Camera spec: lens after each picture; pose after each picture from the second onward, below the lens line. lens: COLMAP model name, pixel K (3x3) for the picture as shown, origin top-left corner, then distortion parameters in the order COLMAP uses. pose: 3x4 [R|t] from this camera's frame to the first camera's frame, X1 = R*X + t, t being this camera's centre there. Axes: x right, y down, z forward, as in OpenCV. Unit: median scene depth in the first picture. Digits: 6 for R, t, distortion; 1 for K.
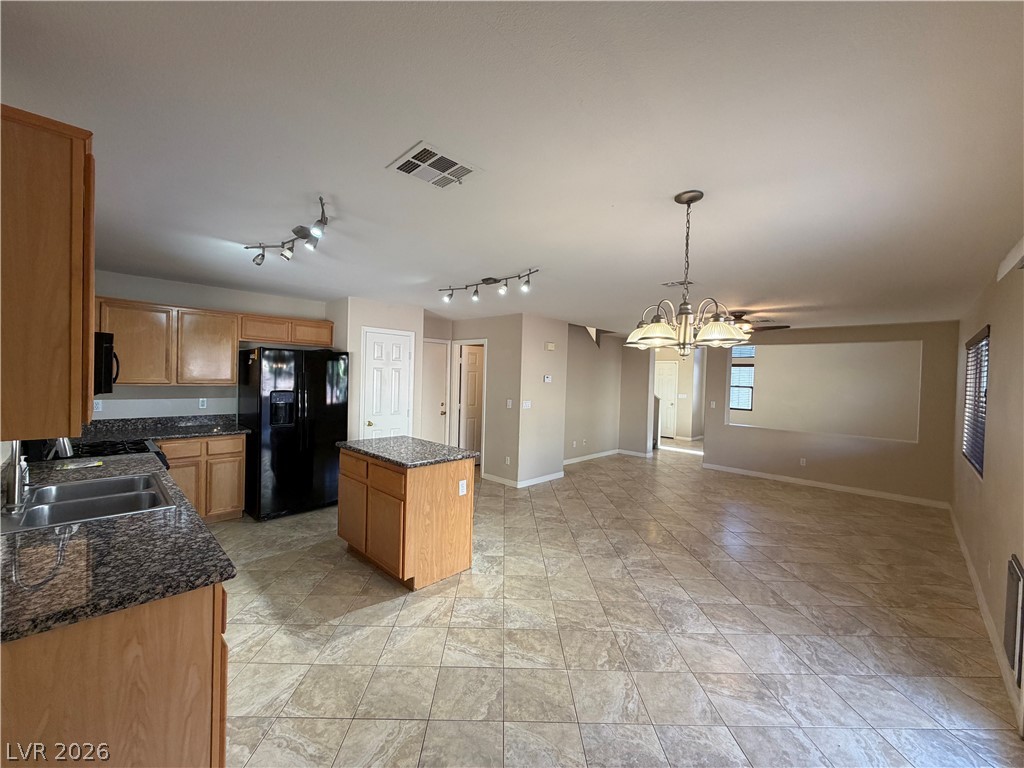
lens RADIAL K [[408.9, 0, 510.5], [0, 408.9, 384.0], [0, 0, 1]] dist [0.000856, 0.000026]
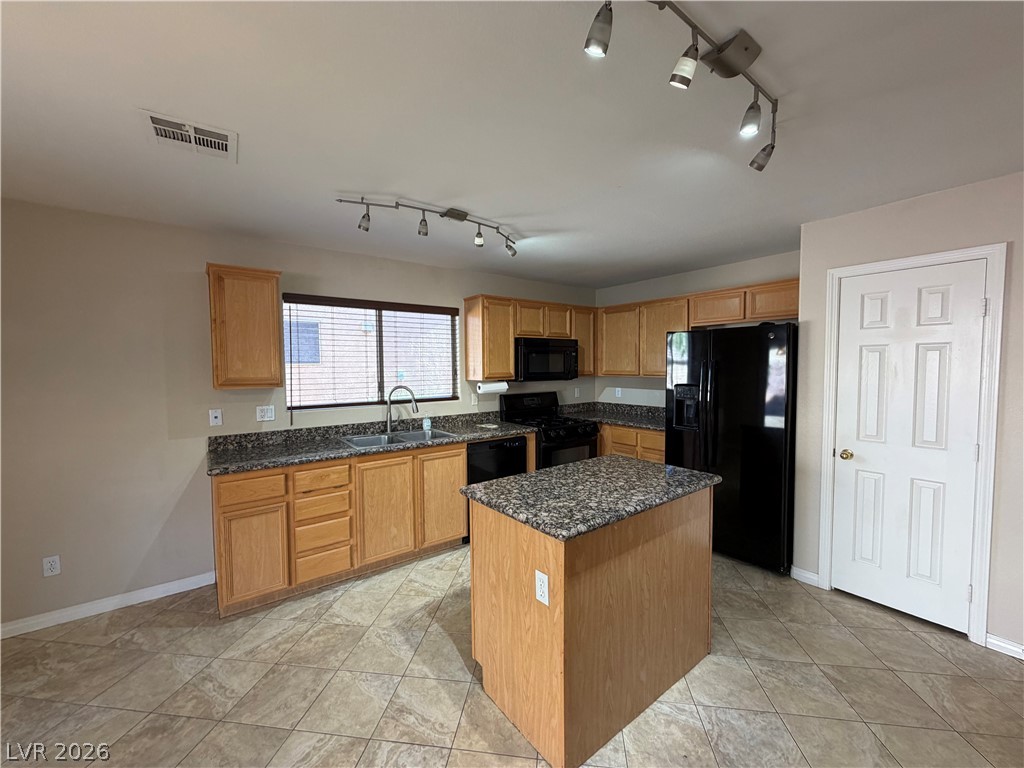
lens RADIAL K [[408.9, 0, 510.5], [0, 408.9, 384.0], [0, 0, 1]] dist [0.000856, 0.000026]
pose [[-0.147315, 0.020075, -0.988886, 0.358302], [-0.015295, 0.999628, 0.022572, 0.004360], [0.988971, 0.018450, -0.146953, 1.027634]]
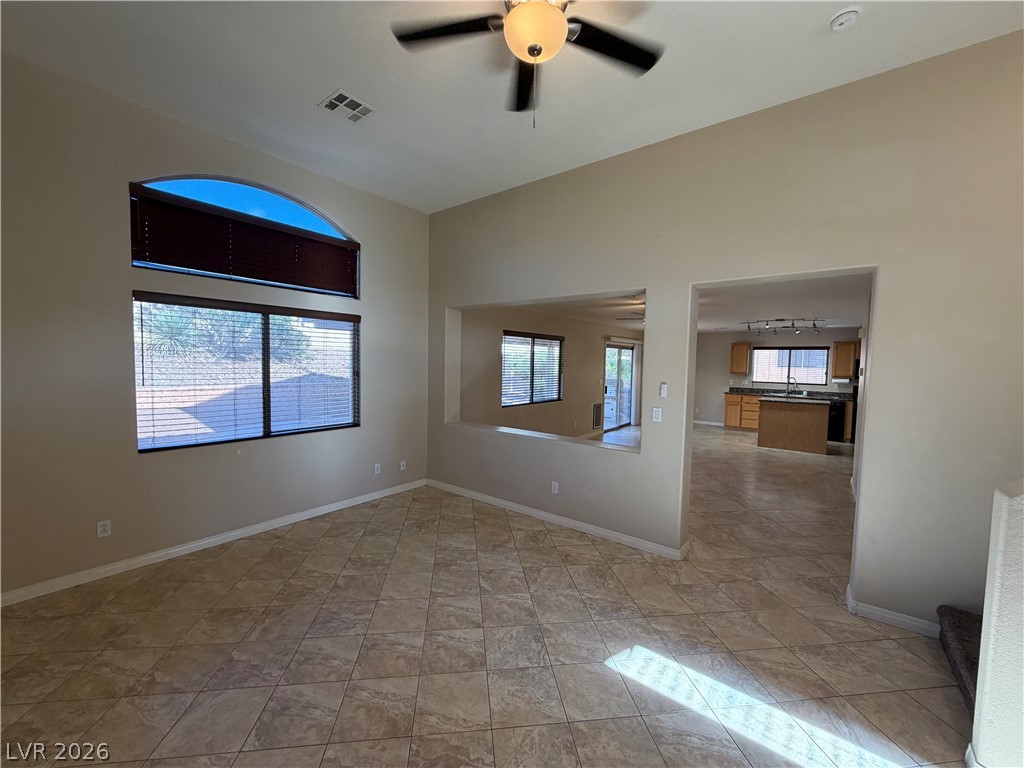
lens RADIAL K [[408.9, 0, 510.5], [0, 408.9, 384.0], [0, 0, 1]] dist [0.000856, 0.000026]
pose [[-0.992860, -0.043300, -0.111151, 1.699235], [-0.051215, 0.996276, 0.069365, -0.015098], [0.107733, 0.074563, -0.991380, 3.321220]]
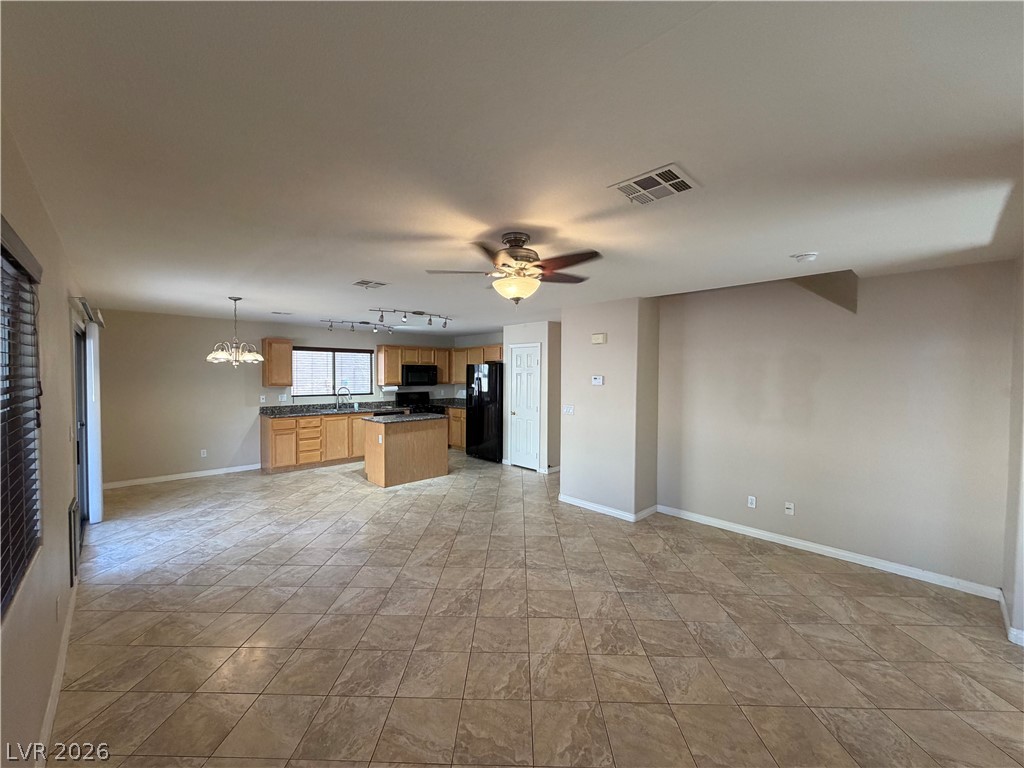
lens RADIAL K [[408.9, 0, 510.5], [0, 408.9, 384.0], [0, 0, 1]] dist [0.000856, 0.000026]
pose [[-0.032330, -0.003243, -0.999472, 1.660103], [-0.025629, 0.999669, -0.002415, 0.001099], [0.999149, 0.025537, -0.032403, 1.620639]]
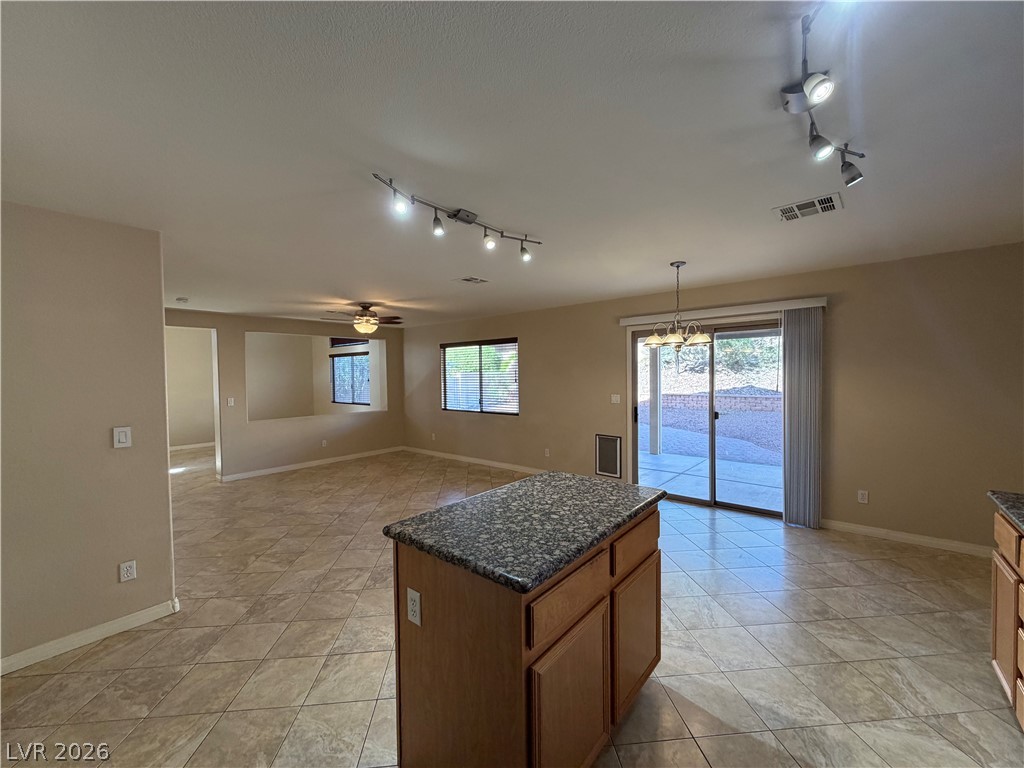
lens RADIAL K [[408.9, 0, 510.5], [0, 408.9, 384.0], [0, 0, 1]] dist [0.000856, 0.000026]
pose [[-0.072361, -0.055680, 0.995823, -0.812547], [0.031395, 0.997819, 0.058073, -0.033254], [-0.996884, 0.035466, -0.070455, 1.142887]]
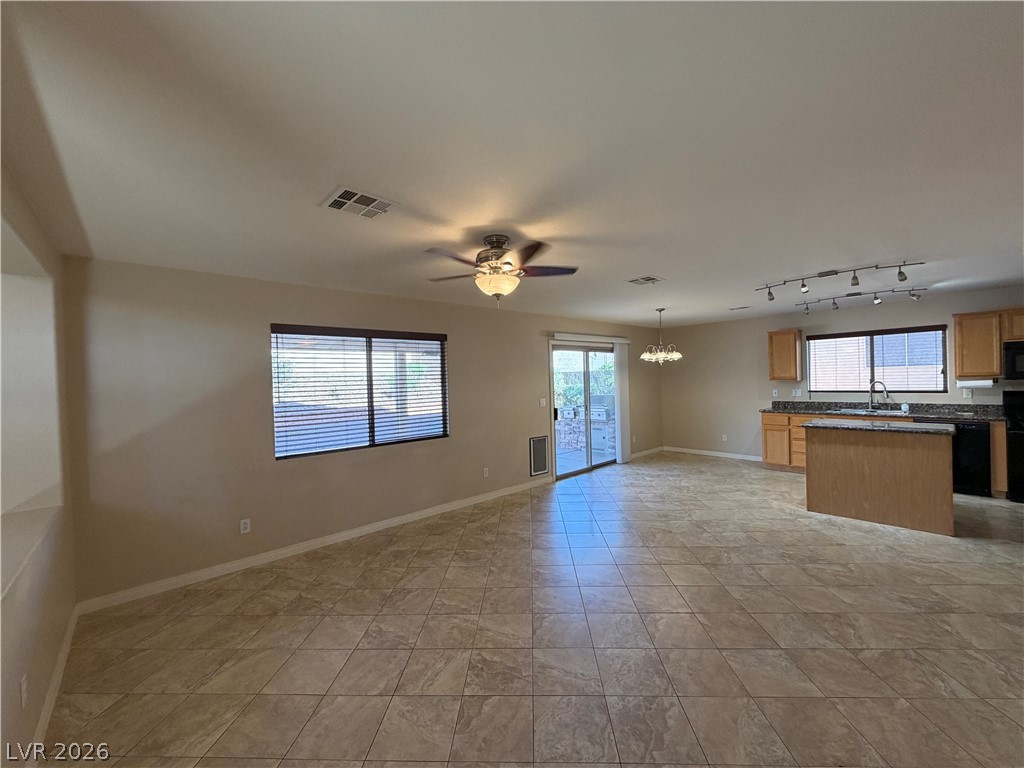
lens RADIAL K [[408.9, 0, 510.5], [0, 408.9, 384.0], [0, 0, 1]] dist [0.000856, 0.000026]
pose [[-0.998229, -0.001007, 0.059474, 0.813154], [0.000738, 0.999570, 0.029309, -0.003597], [-0.059478, 0.029301, -0.997799, 2.443741]]
